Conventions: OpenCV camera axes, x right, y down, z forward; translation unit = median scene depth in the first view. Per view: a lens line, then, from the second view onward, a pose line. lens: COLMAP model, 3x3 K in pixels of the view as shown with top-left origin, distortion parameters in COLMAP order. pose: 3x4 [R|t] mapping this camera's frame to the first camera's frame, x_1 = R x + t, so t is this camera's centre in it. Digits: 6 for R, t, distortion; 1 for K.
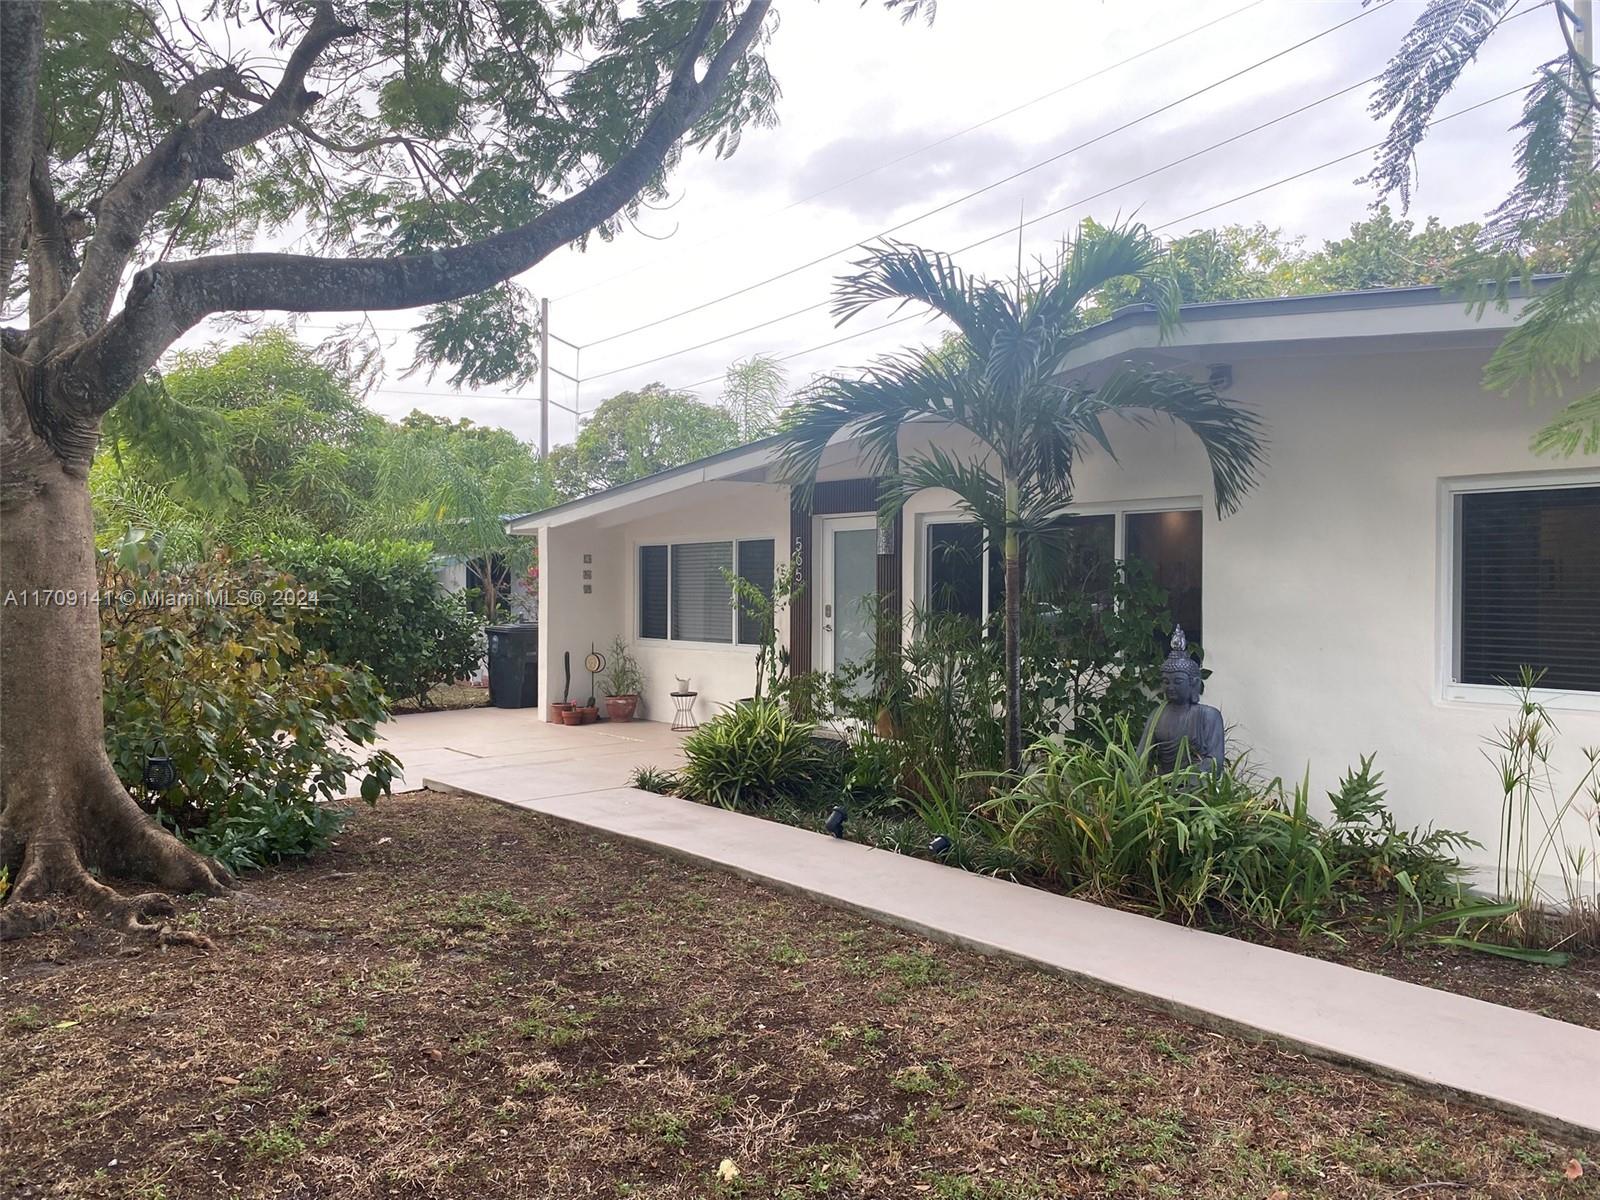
lens RADIAL K [[1218.2, 0, 835.4], [0, 1218.2, 592.9], [0, 0, 1]] dist [-0.000617, -0.006246]
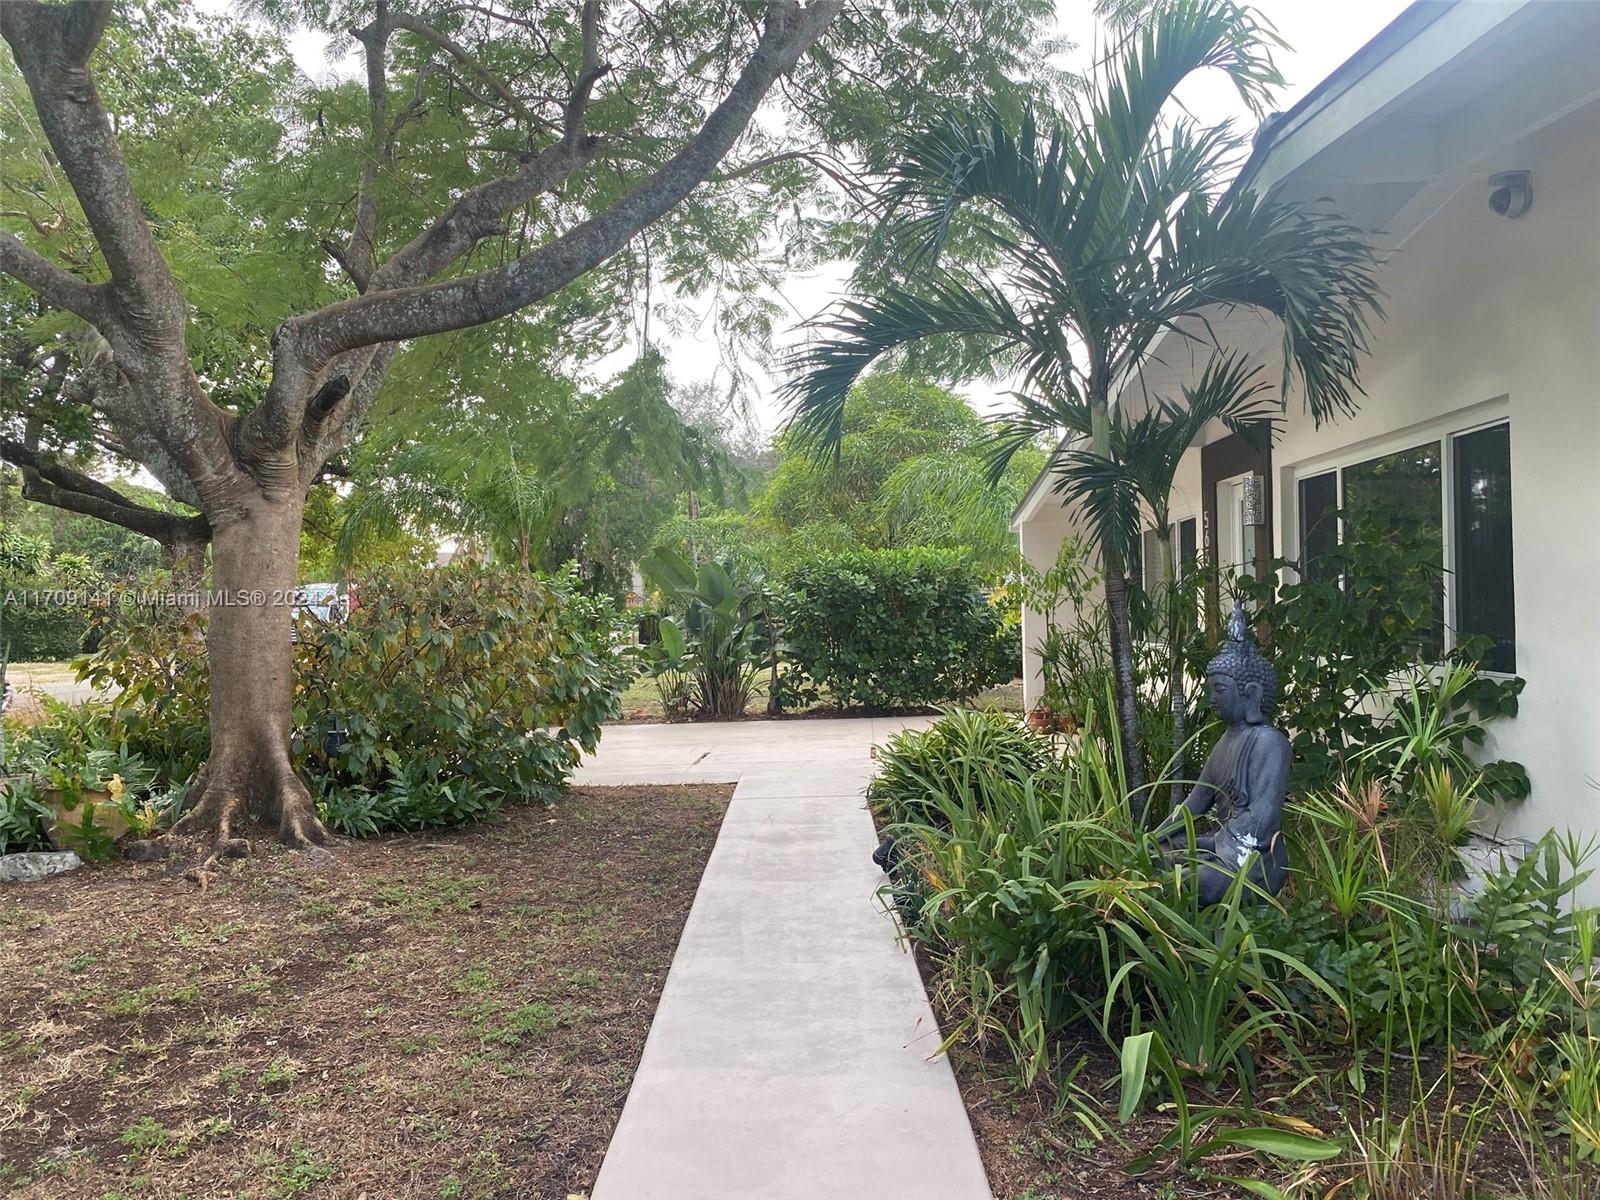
lens RADIAL K [[1228.6, 0, 800.4], [0, 1228.6, 595.2], [0, 0, 1]] dist [0.026522, -0.072197]
pose [[0.741426, -0.026777, -0.670500, 0.562074], [0.021077, 0.999640, -0.016615, 0.030193], [0.670703, -0.001814, 0.741723, 0.385397]]
